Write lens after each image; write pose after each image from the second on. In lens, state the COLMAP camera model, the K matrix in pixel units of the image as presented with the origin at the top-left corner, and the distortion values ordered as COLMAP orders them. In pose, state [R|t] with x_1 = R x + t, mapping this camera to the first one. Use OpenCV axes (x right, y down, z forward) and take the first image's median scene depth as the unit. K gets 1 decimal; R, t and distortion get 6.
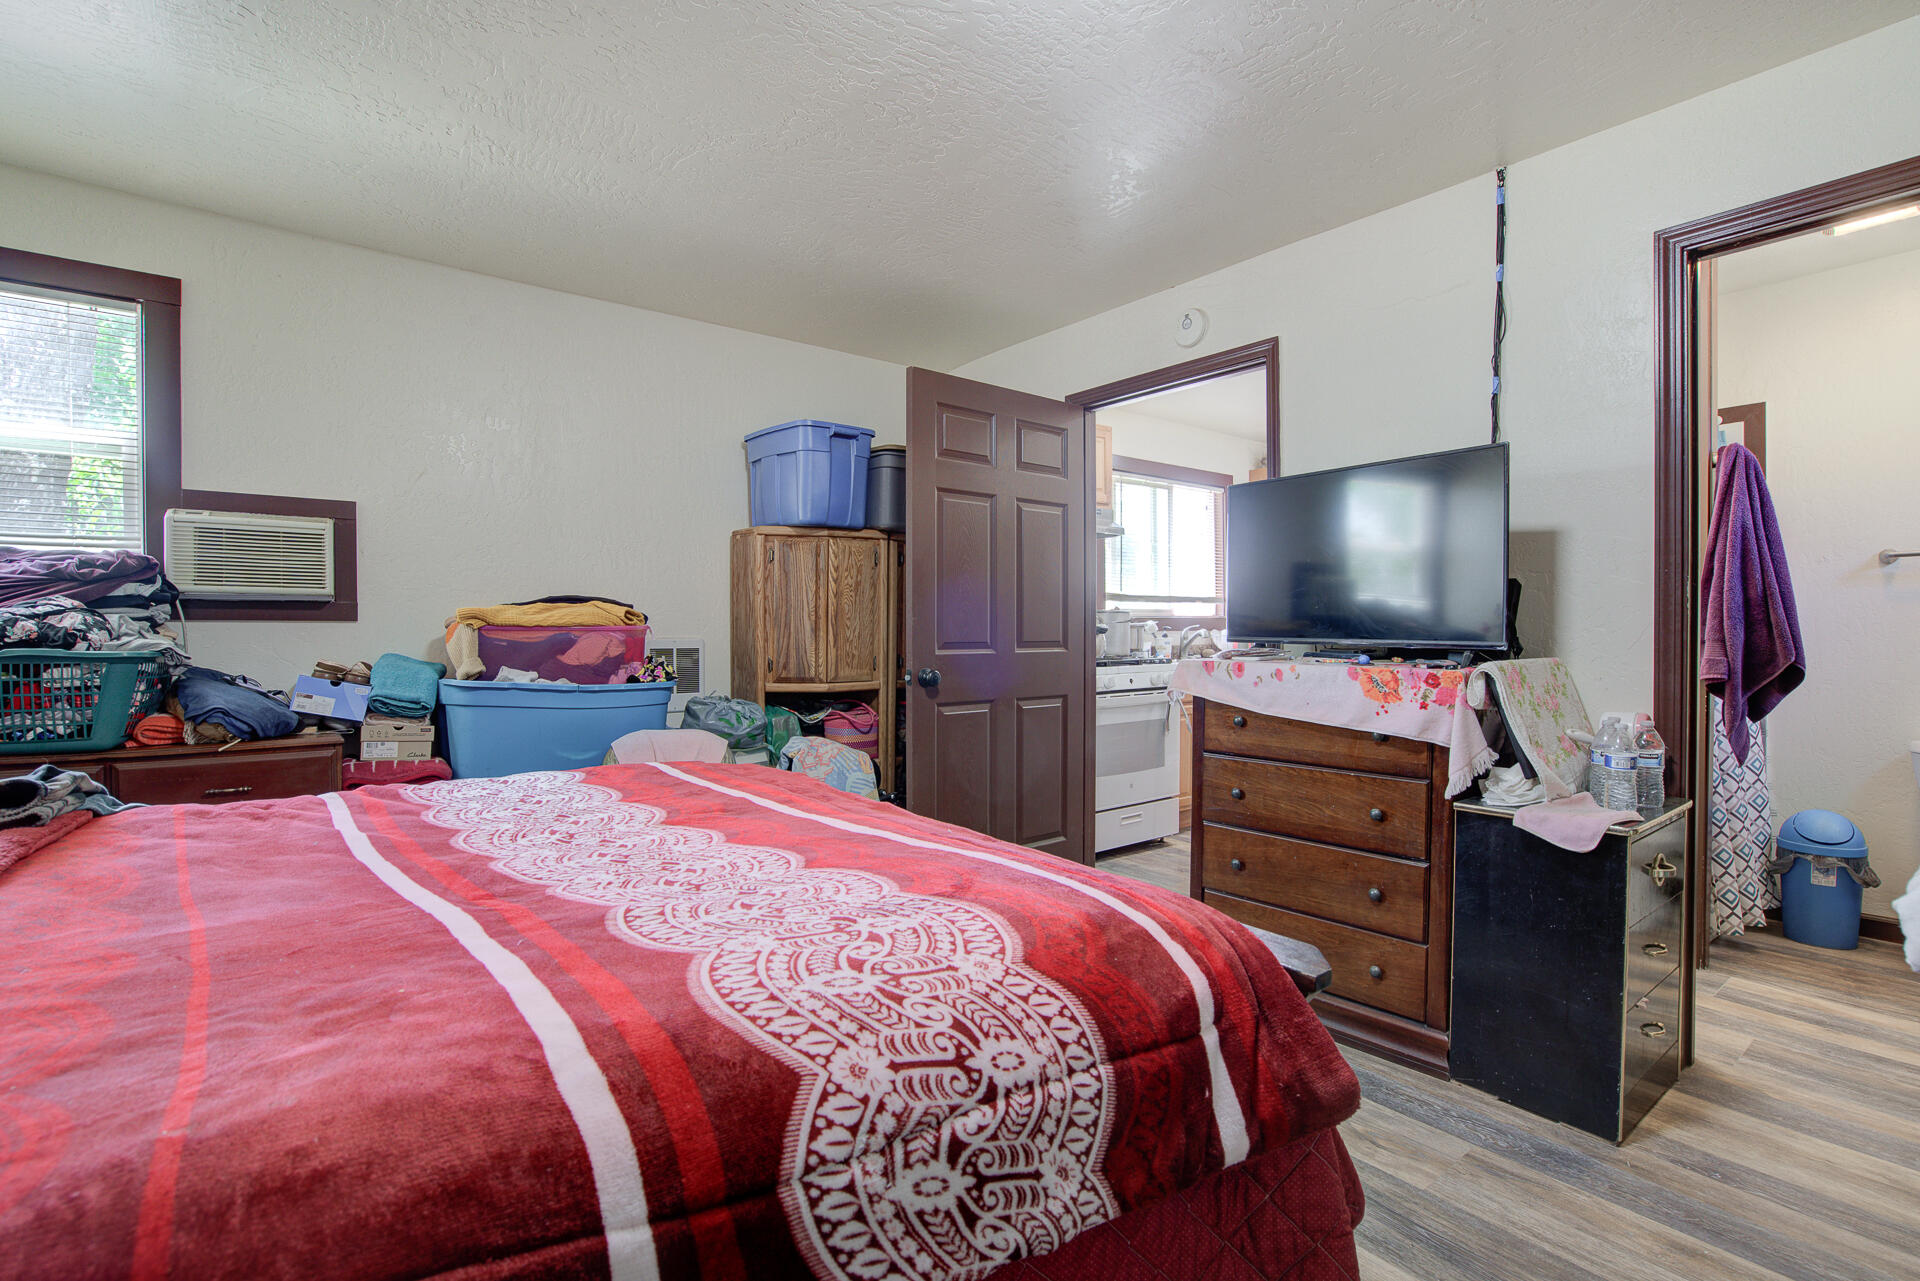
lens RADIAL K [[906.0, 0, 960.0], [0, 906.0, 640.5], [0, 0, 1]] dist [-0.061566, 0.026747]
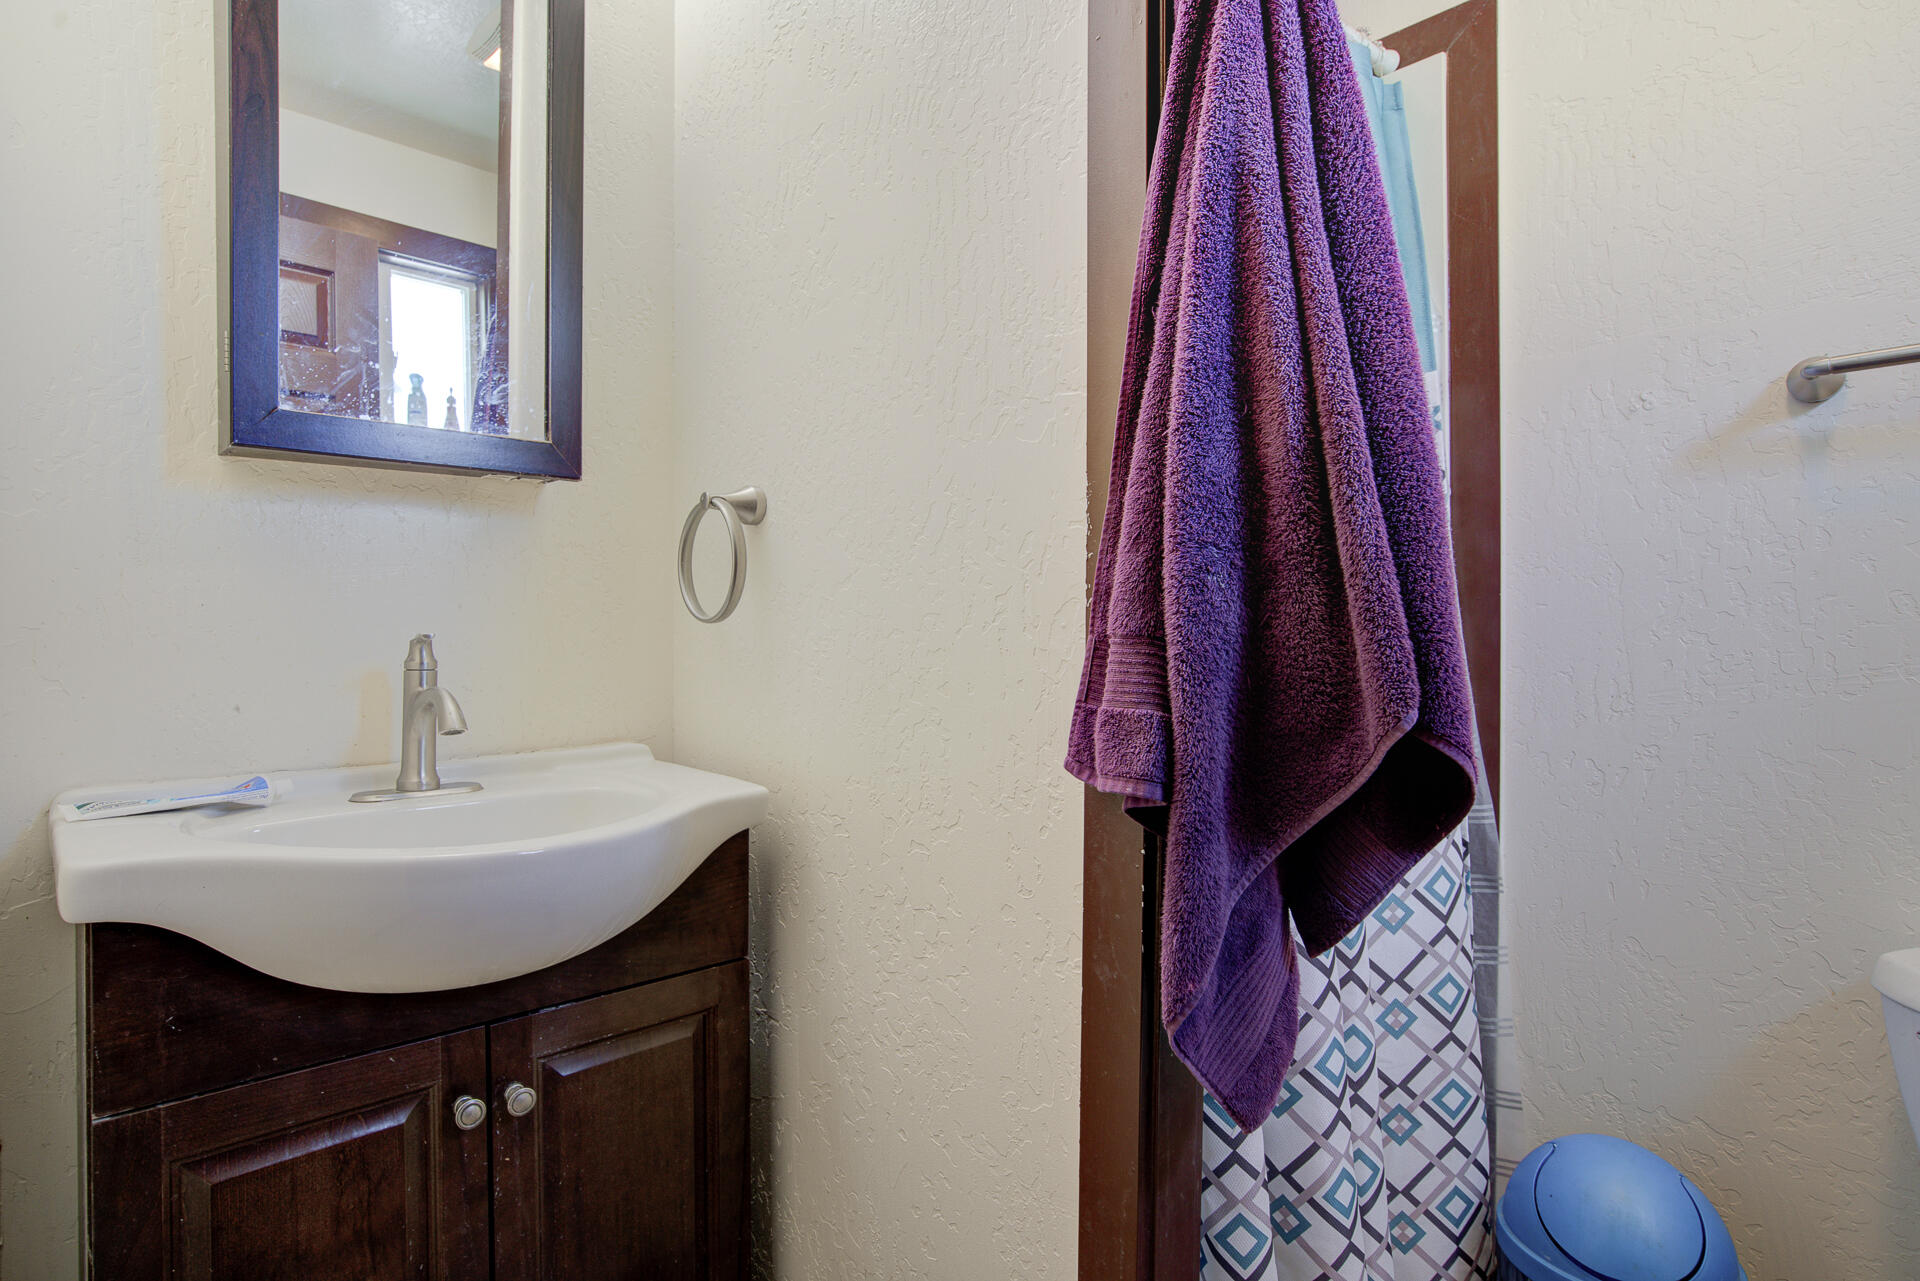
lens RADIAL K [[981.9, 0, 915.2], [0, 981.9, 640.2], [0, 0, 1]] dist [-0.061030, 0.037925]
pose [[0.998354, -0.001800, 0.057318, 0.787783], [0.001501, 0.999985, 0.005258, -0.000619], [-0.057327, -0.005163, 0.998342, 0.735700]]
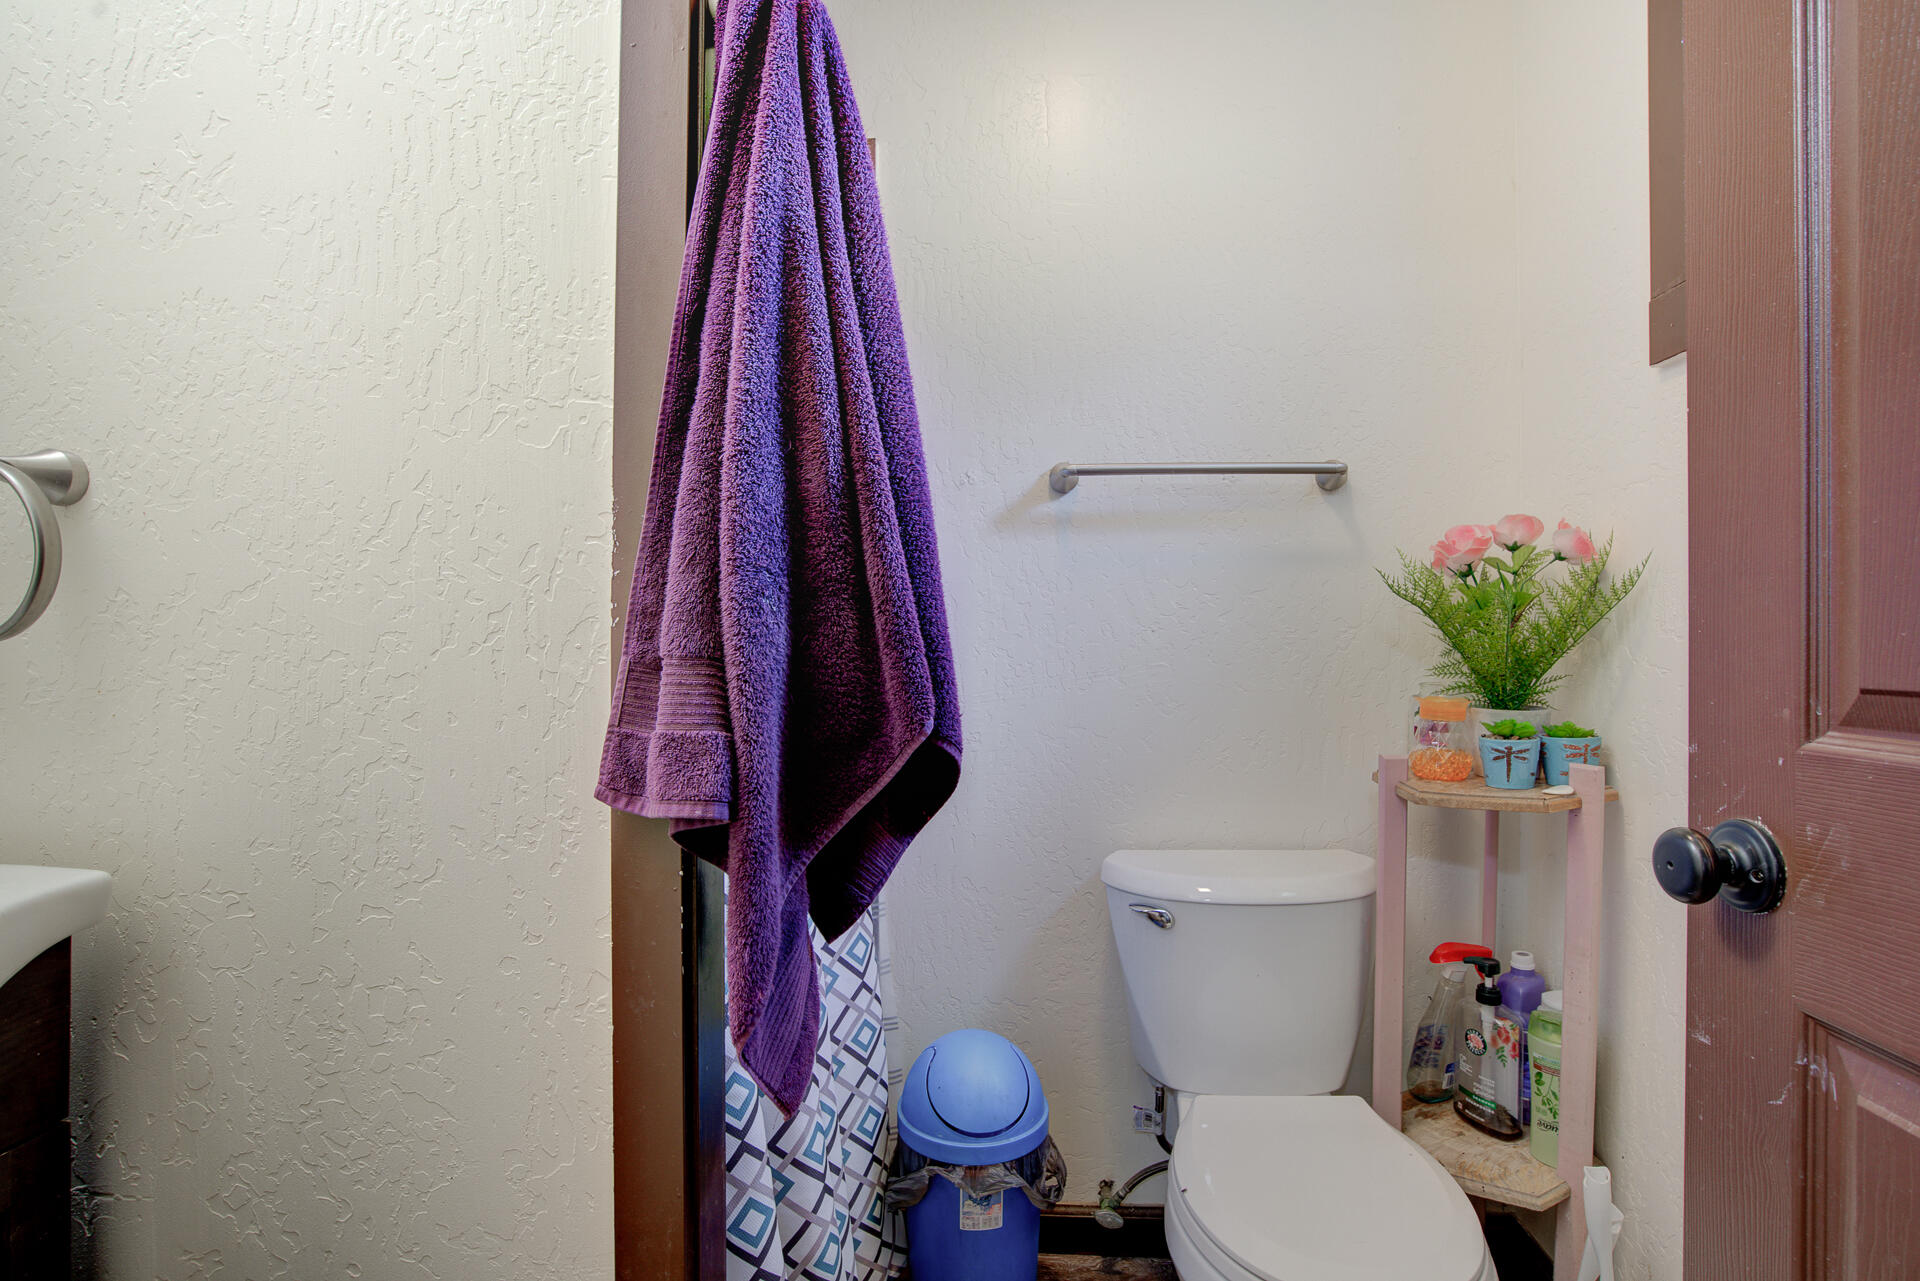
lens RADIAL K [[906.0, 0, 960.0], [0, 906.0, 640.5], [0, 0, 1]] dist [-0.061566, 0.026747]
pose [[0.686123, -0.000634, 0.727486, 0.733767], [0.008321, 0.999941, -0.006976, -0.002557], [-0.727438, 0.010840, 0.686087, 0.779072]]
